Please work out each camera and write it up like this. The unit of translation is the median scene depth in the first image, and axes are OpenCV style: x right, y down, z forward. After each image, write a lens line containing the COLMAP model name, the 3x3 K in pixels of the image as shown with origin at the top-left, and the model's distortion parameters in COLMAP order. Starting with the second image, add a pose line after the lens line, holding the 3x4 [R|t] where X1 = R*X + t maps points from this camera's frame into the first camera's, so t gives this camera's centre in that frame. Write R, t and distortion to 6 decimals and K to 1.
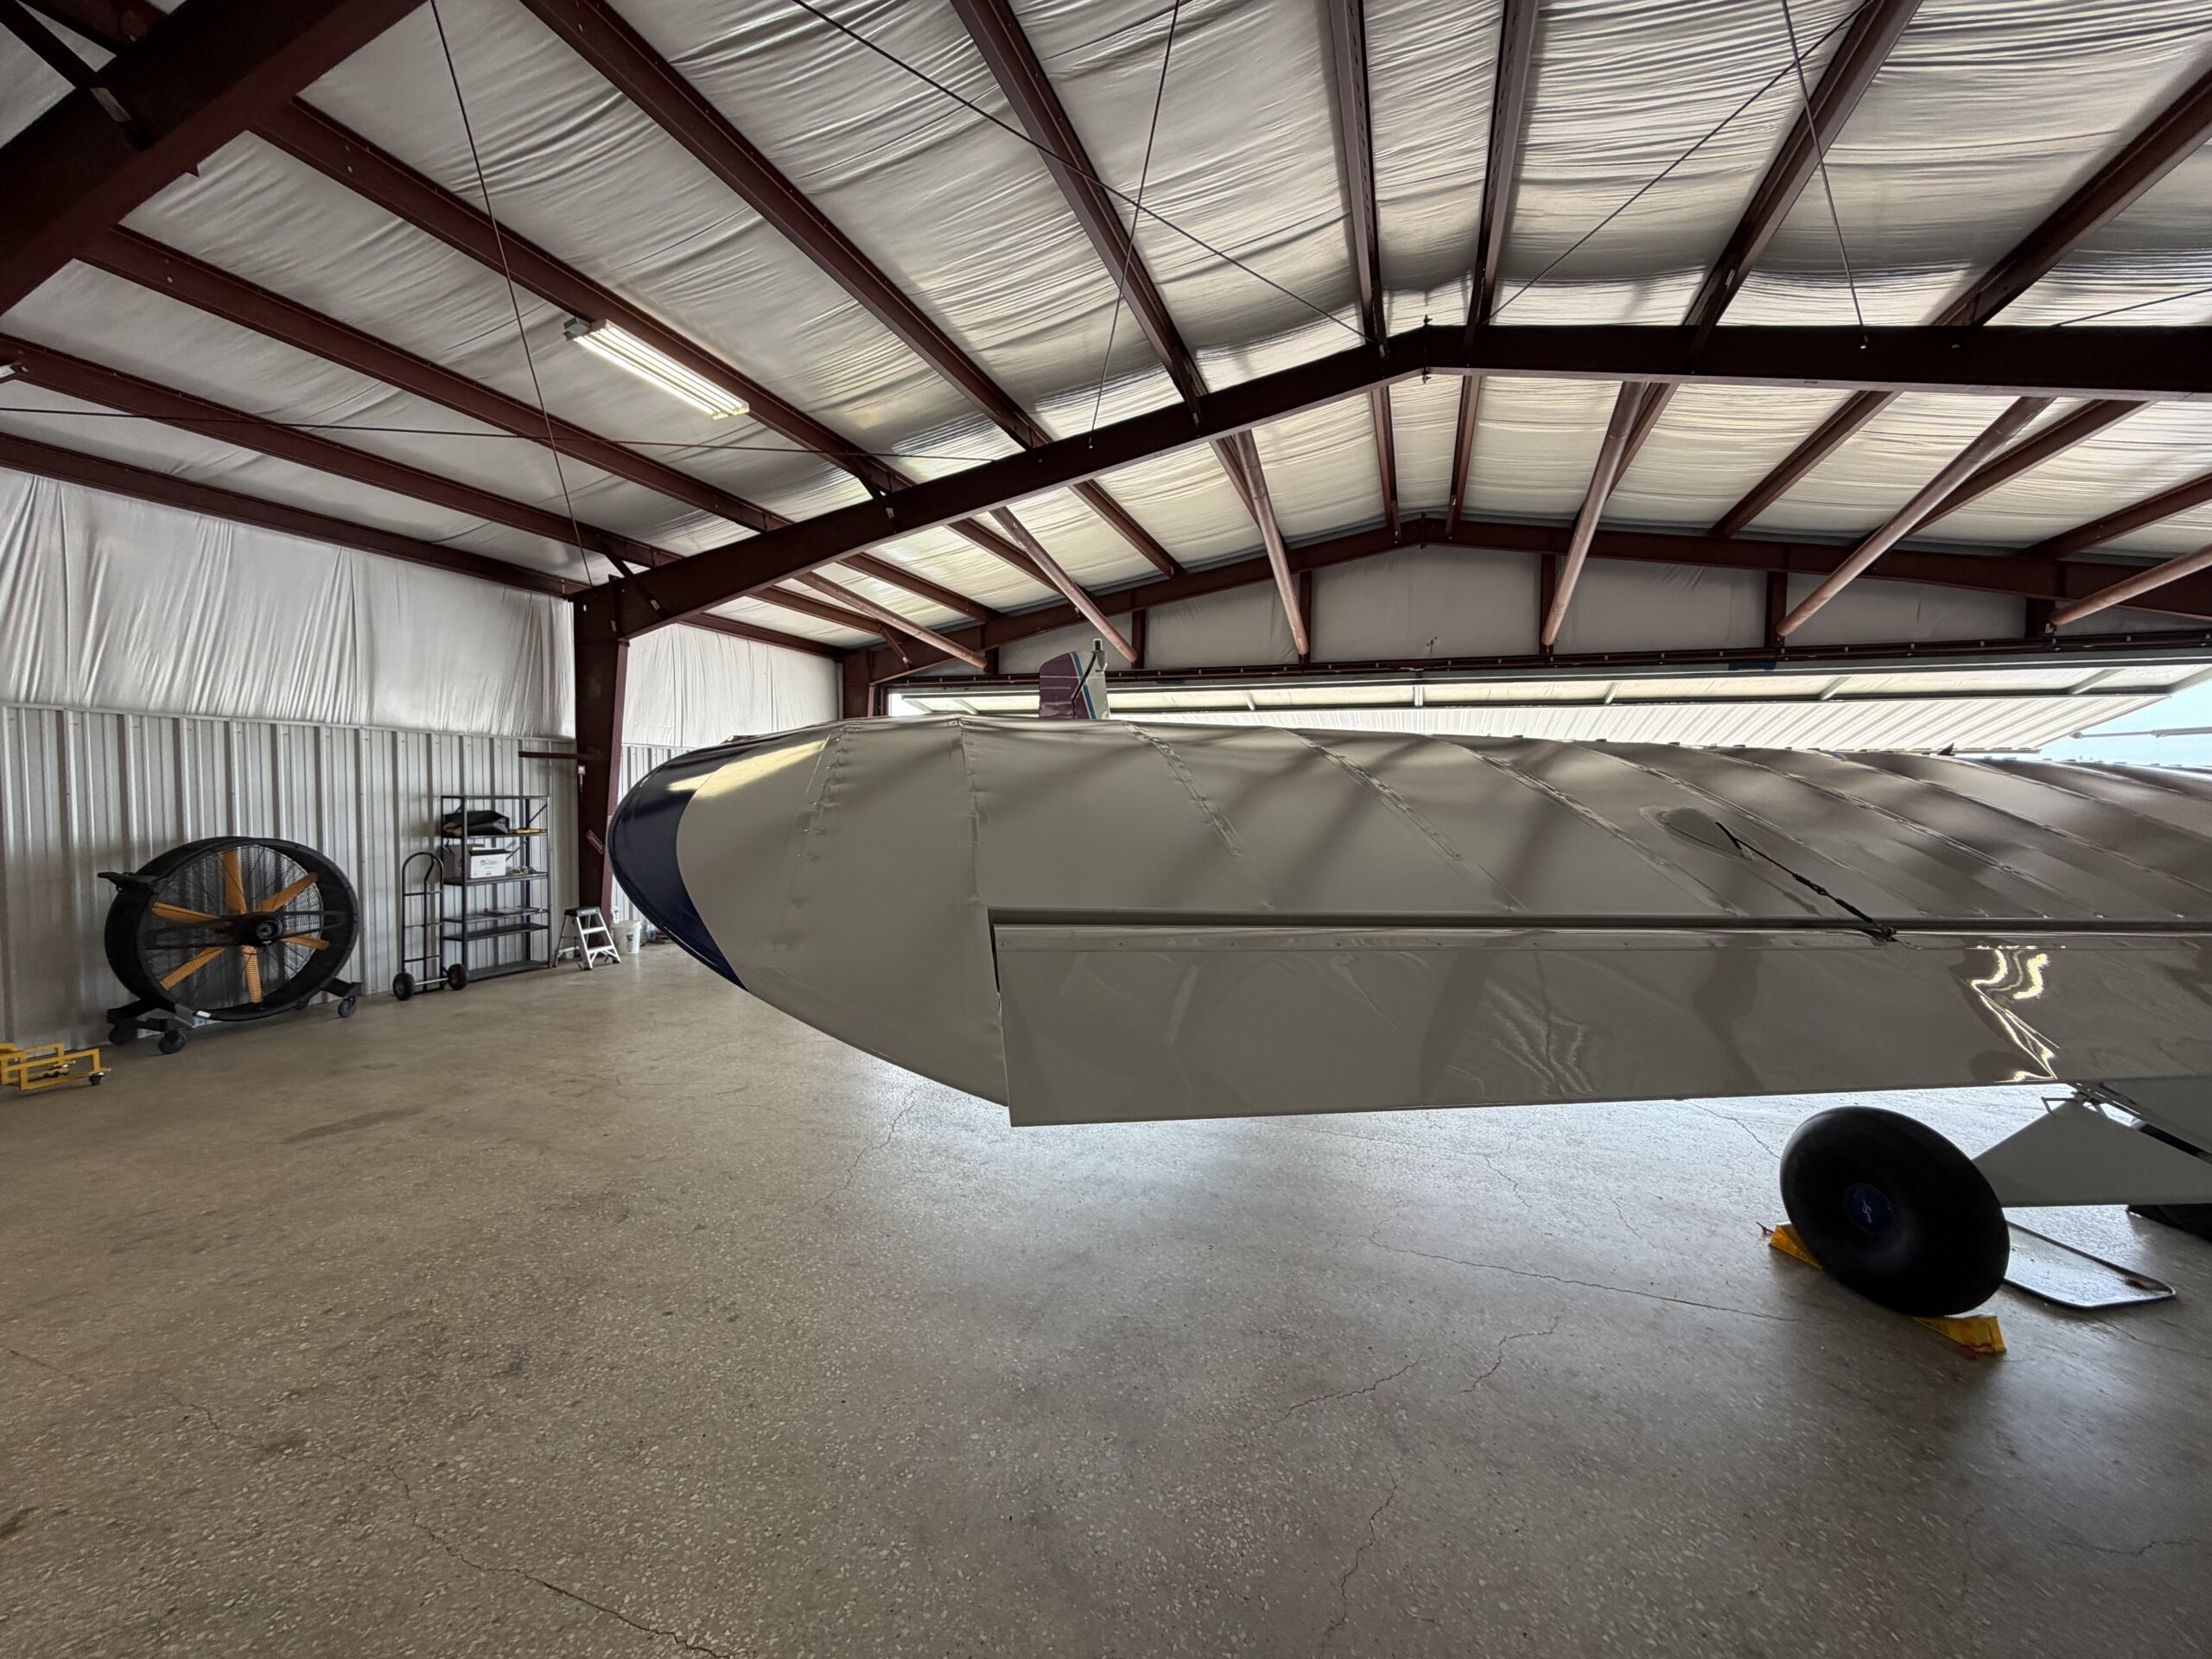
lens RADIAL K [[878.8, 0, 1098.5], [0, 878.8, 823.0], [0, 0, 1]] dist [-0.000928, 0.000206]
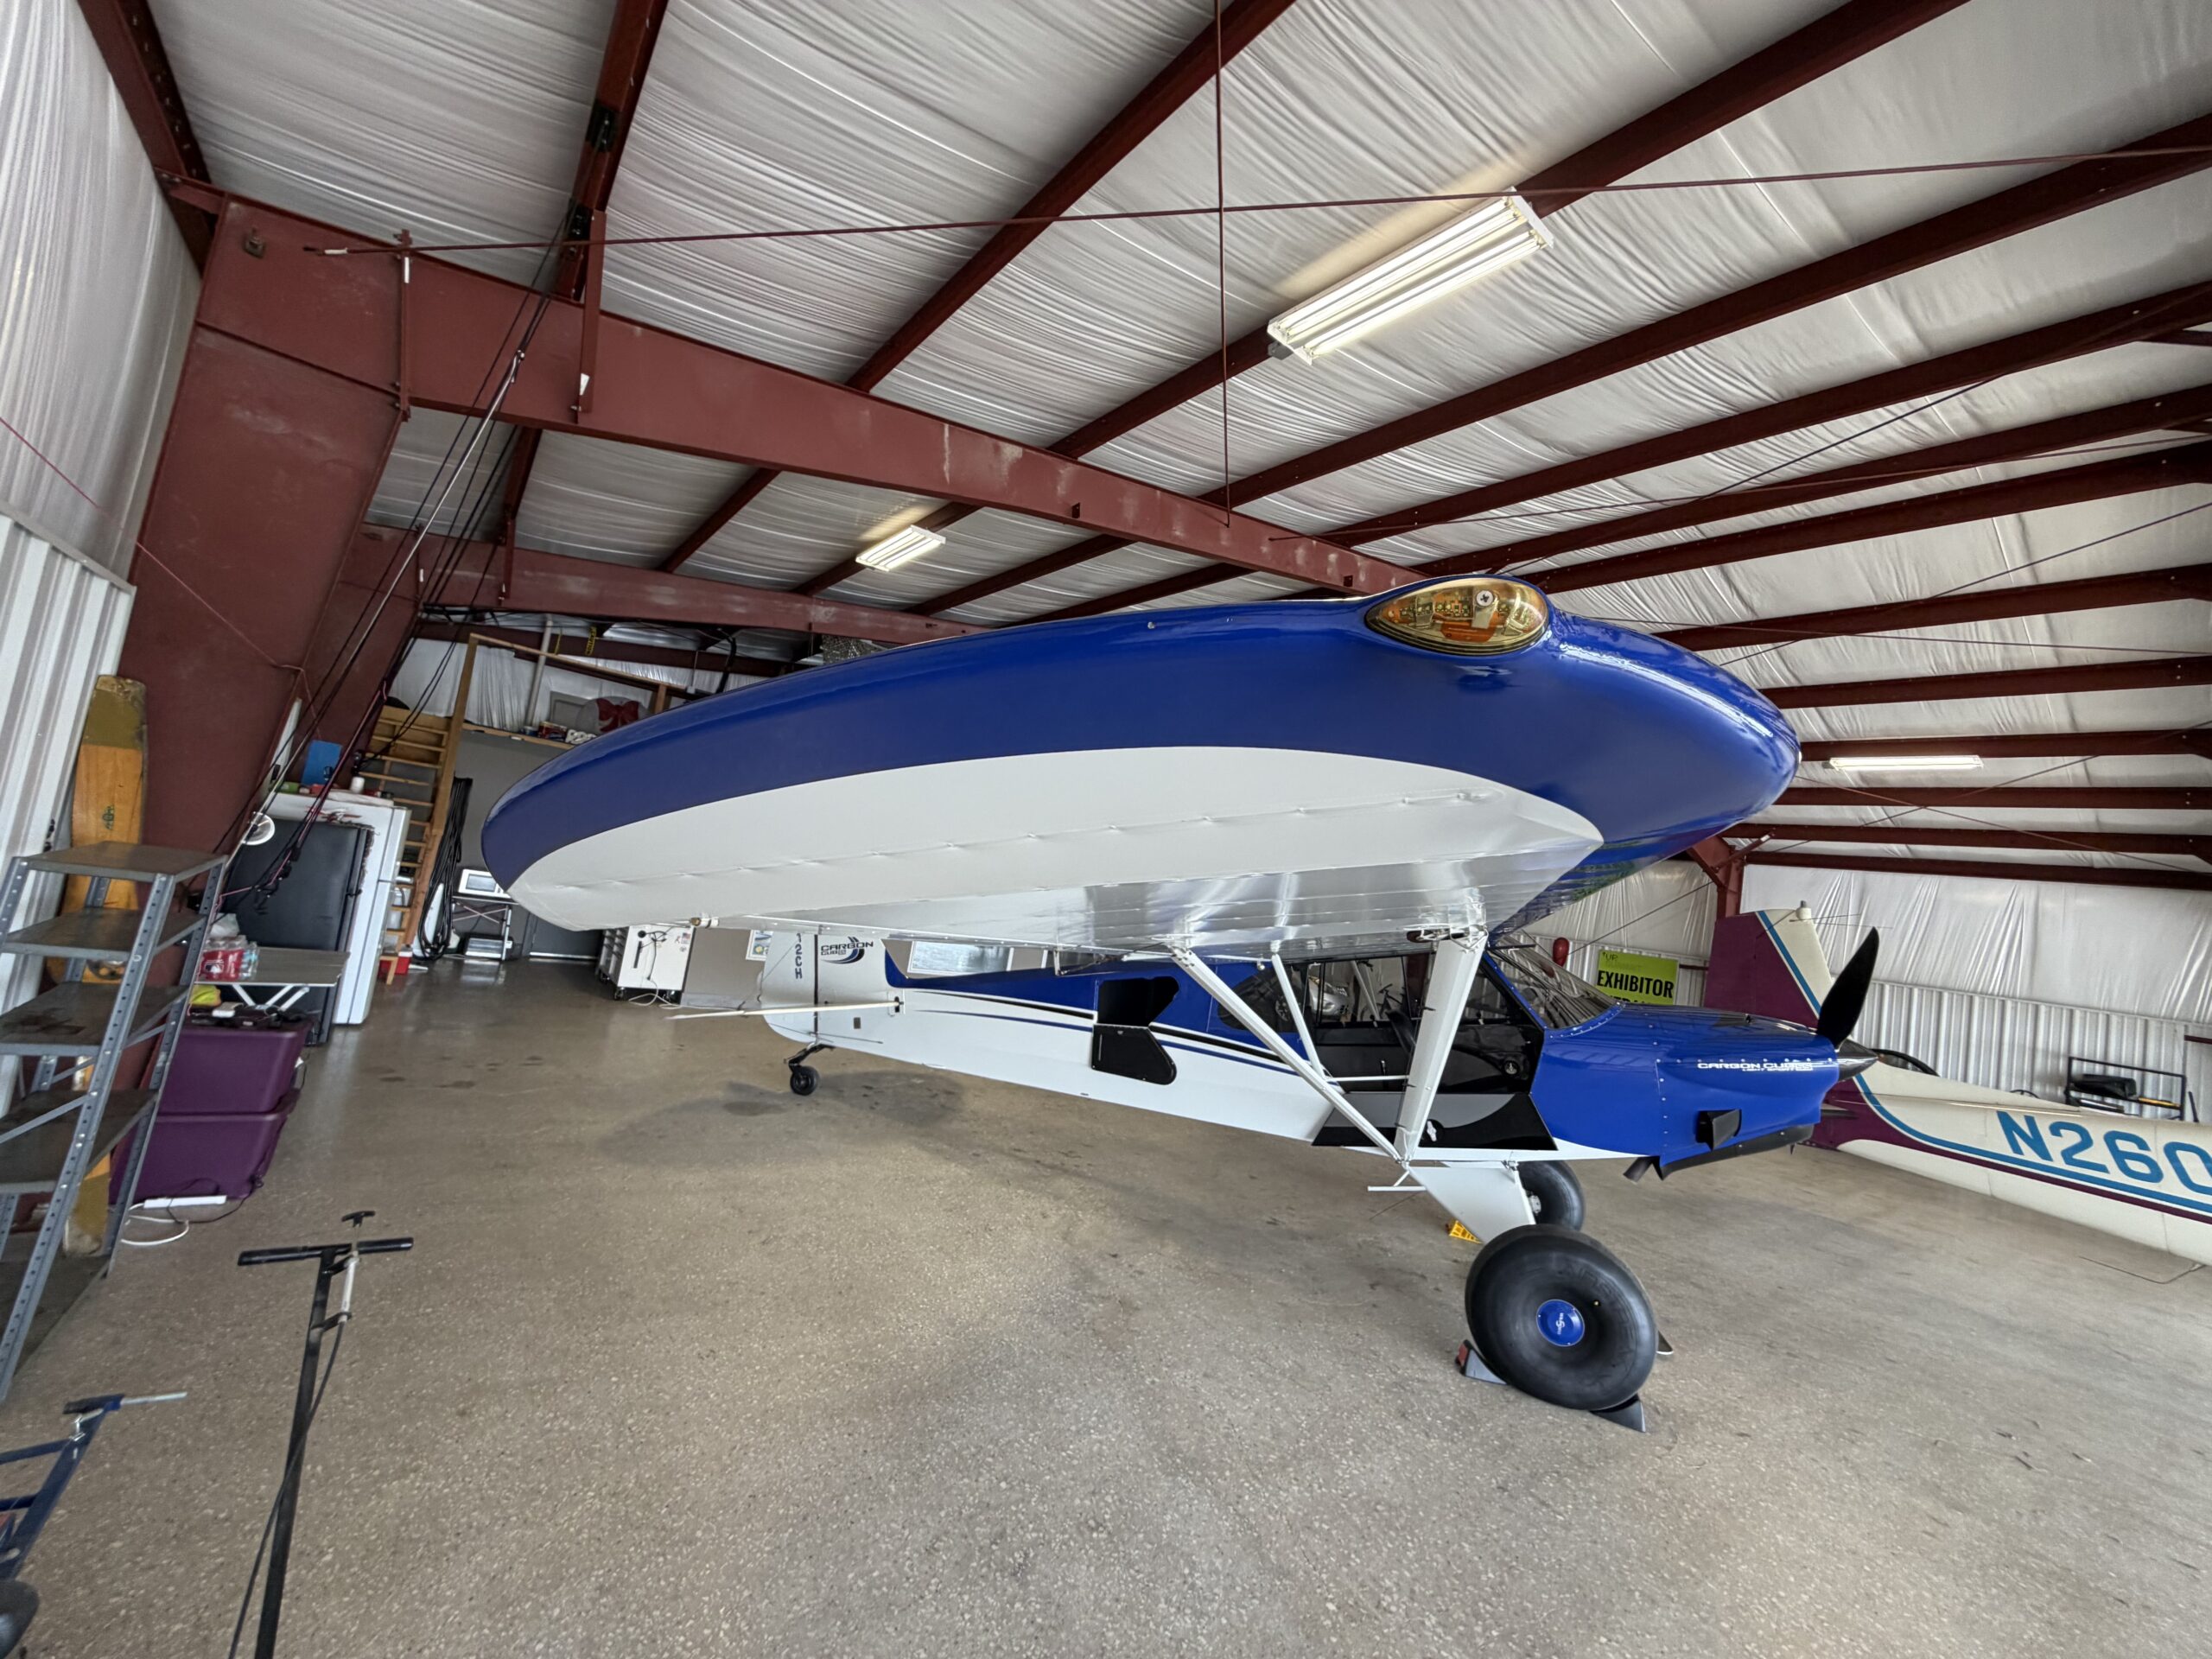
lens RADIAL K [[878.8, 0, 1100.3], [0, 878.8, 823.4], [0, 0, 1]] dist [-0.000928, 0.000206]
pose [[-0.525217, -0.167869, -0.834246, 1.208973], [-0.194657, 0.978057, -0.074257, 0.008234], [0.828406, 0.123391, -0.546369, 0.498440]]
